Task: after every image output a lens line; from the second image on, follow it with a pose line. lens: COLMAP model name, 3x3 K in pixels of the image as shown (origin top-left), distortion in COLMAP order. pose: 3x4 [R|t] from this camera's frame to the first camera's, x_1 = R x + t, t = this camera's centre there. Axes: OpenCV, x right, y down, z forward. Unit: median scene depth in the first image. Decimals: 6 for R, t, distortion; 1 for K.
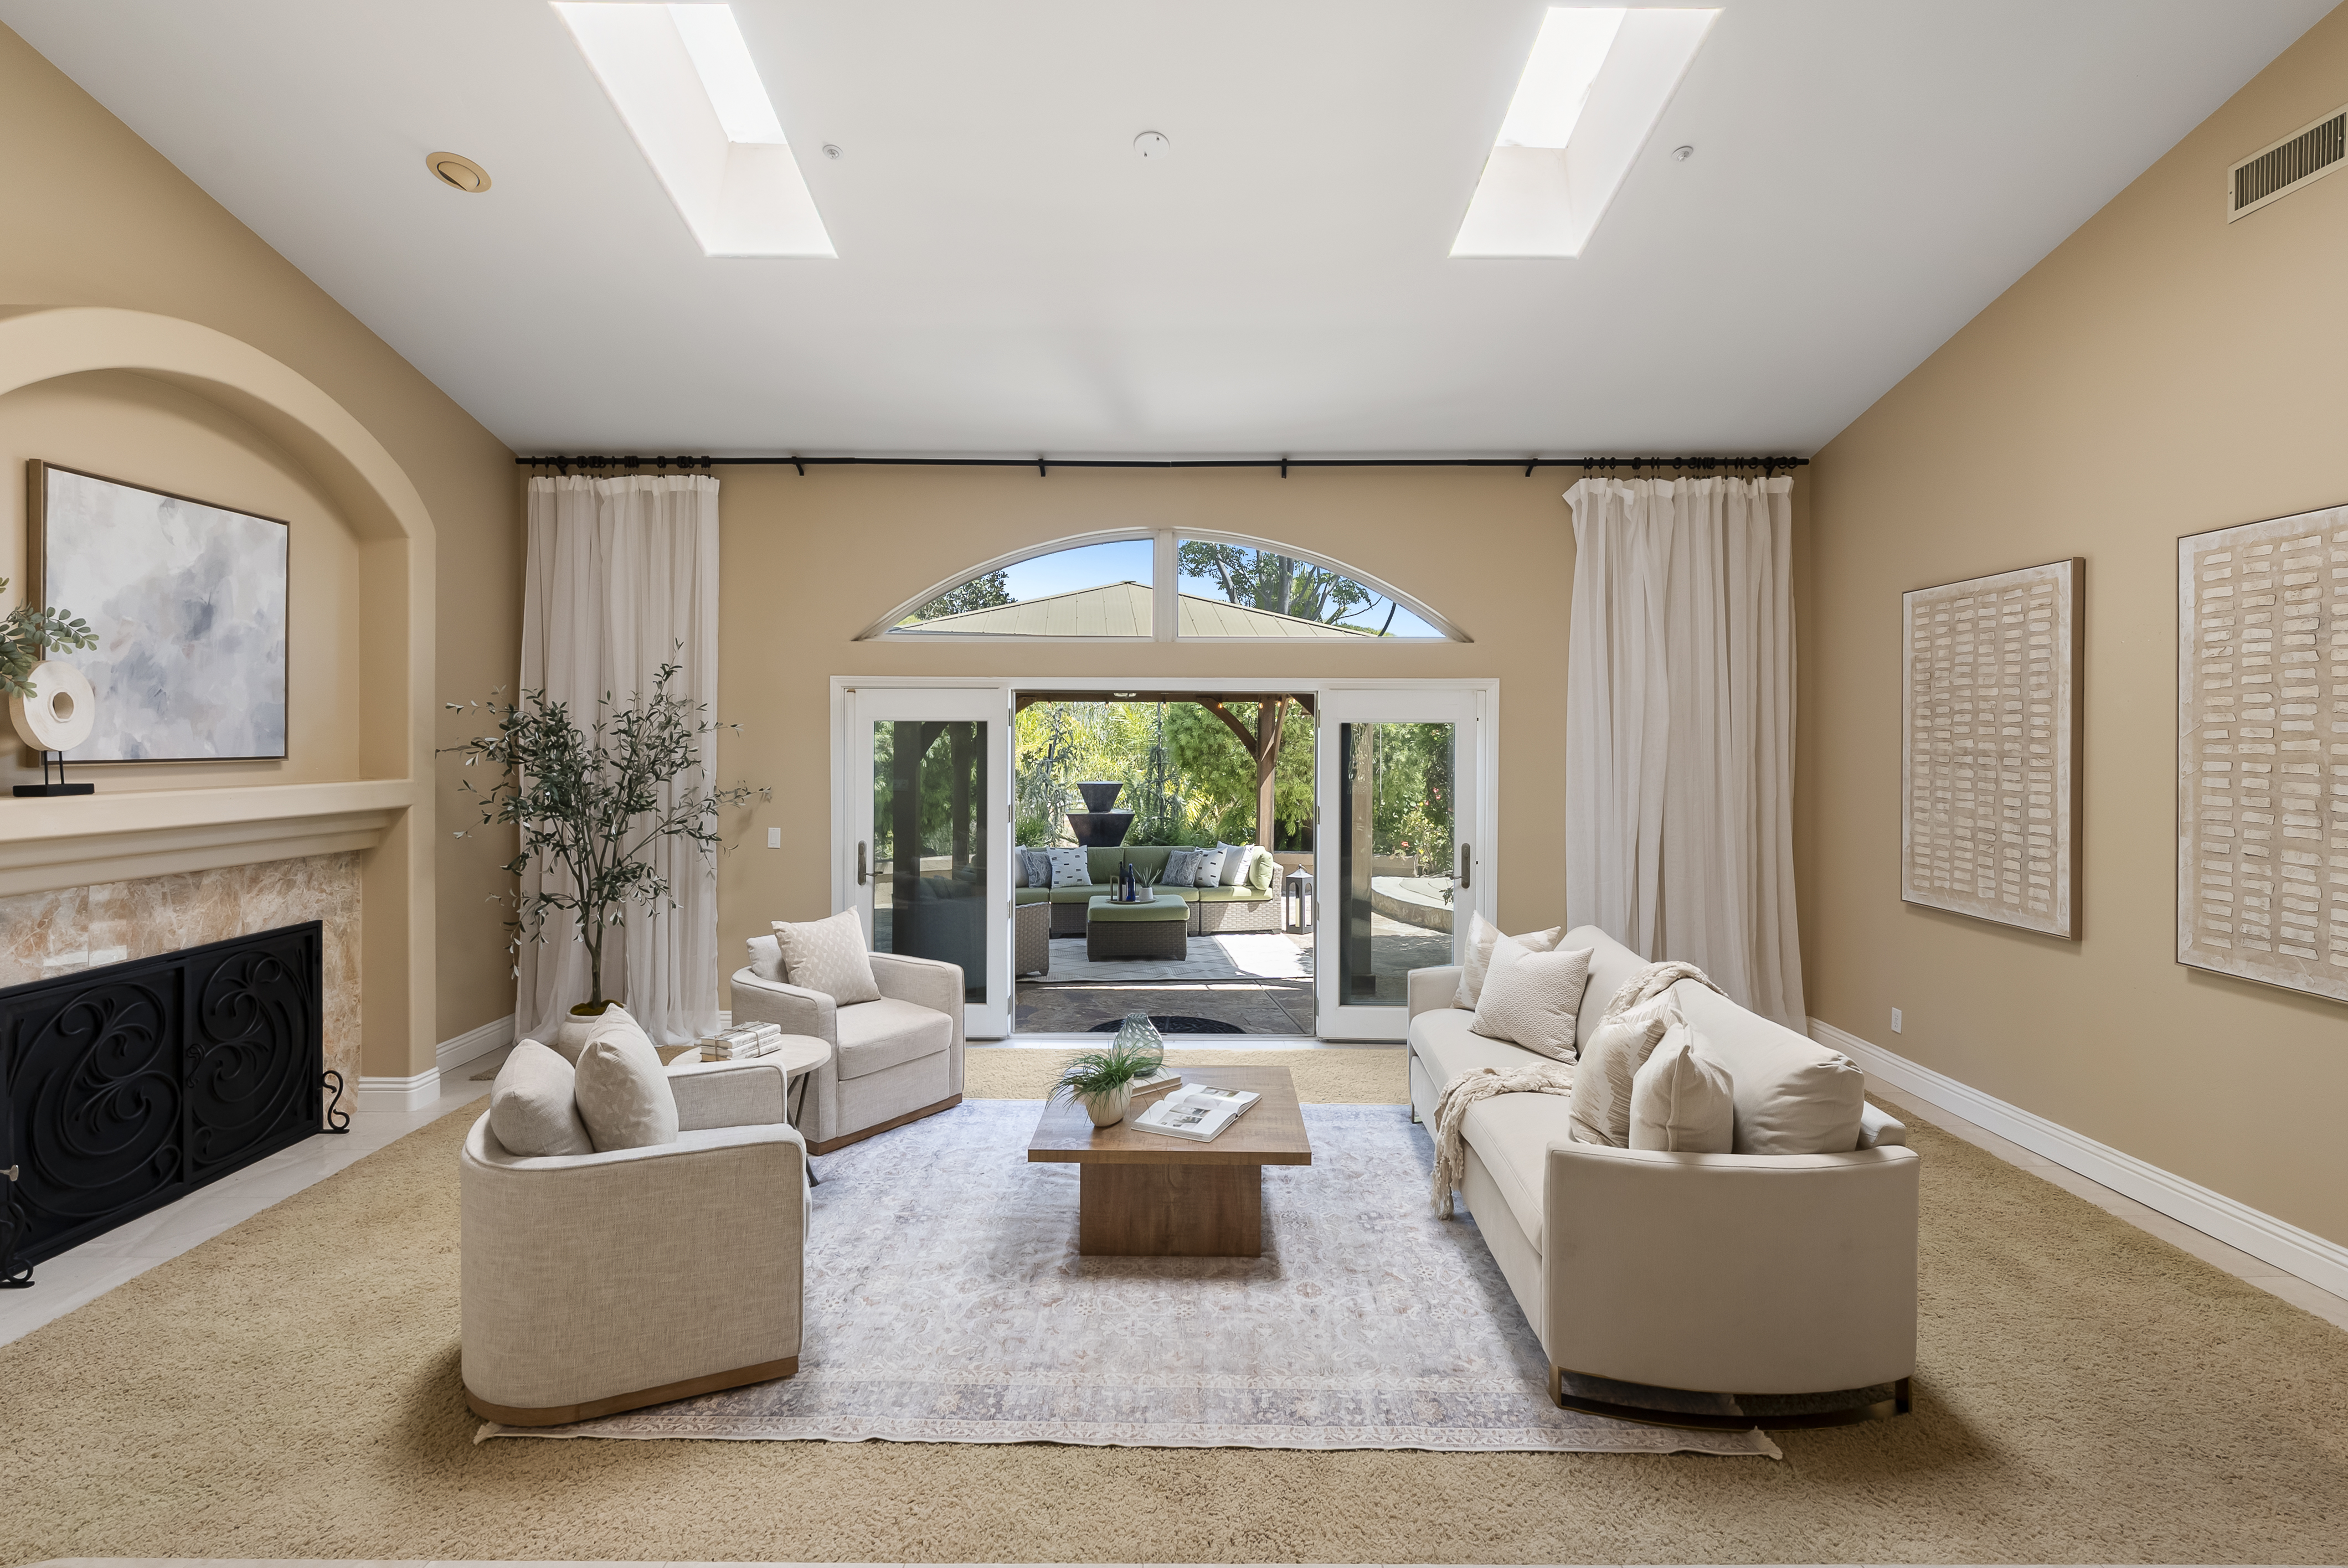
lens RADIAL K [[1092.3, 0, 1177.4], [0, 1092.3, 744.1], [0, 0, 1]] dist [-0.006449, 0.001252]
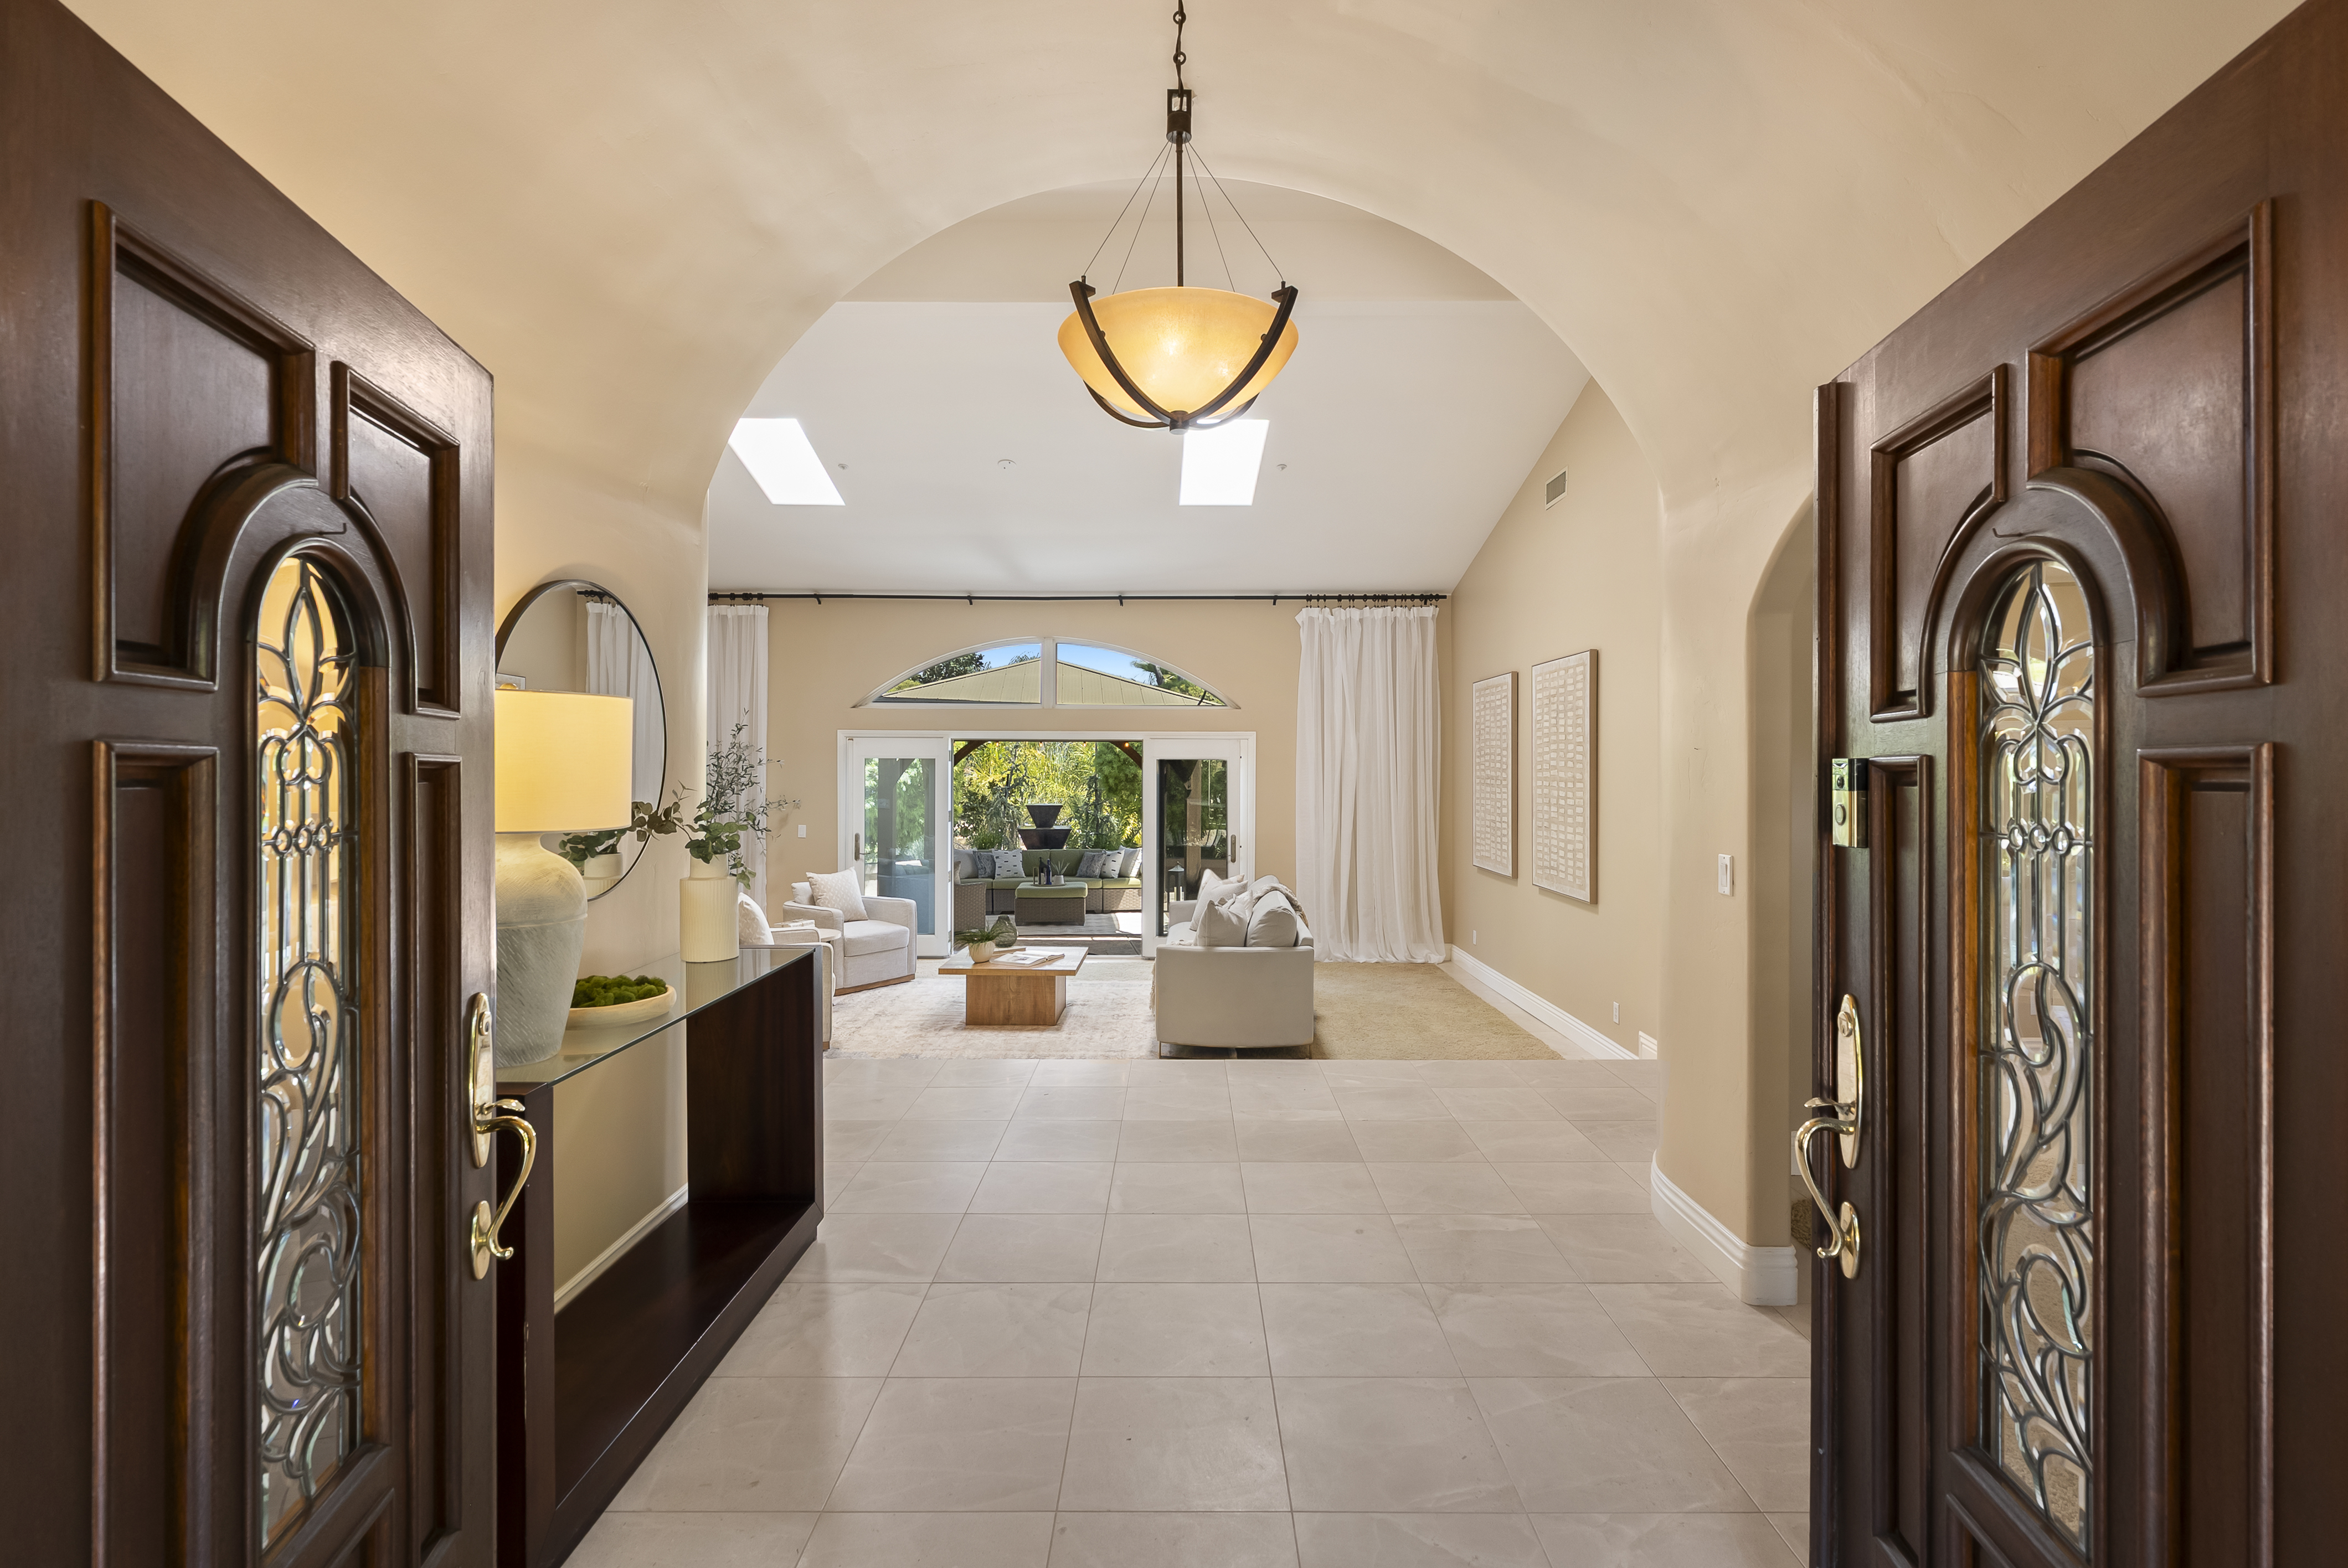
lens RADIAL K [[1092.3, 0, 1174.0], [0, 1092.3, 774.0], [0, 0, 1]] dist [-0.006449, 0.001252]
pose [[0.999994, 0.000207, 0.003499, 0.169519], [-0.000201, 0.999999, -0.001709, 0.004814], [-0.003499, 0.001708, 0.999992, -0.600969]]
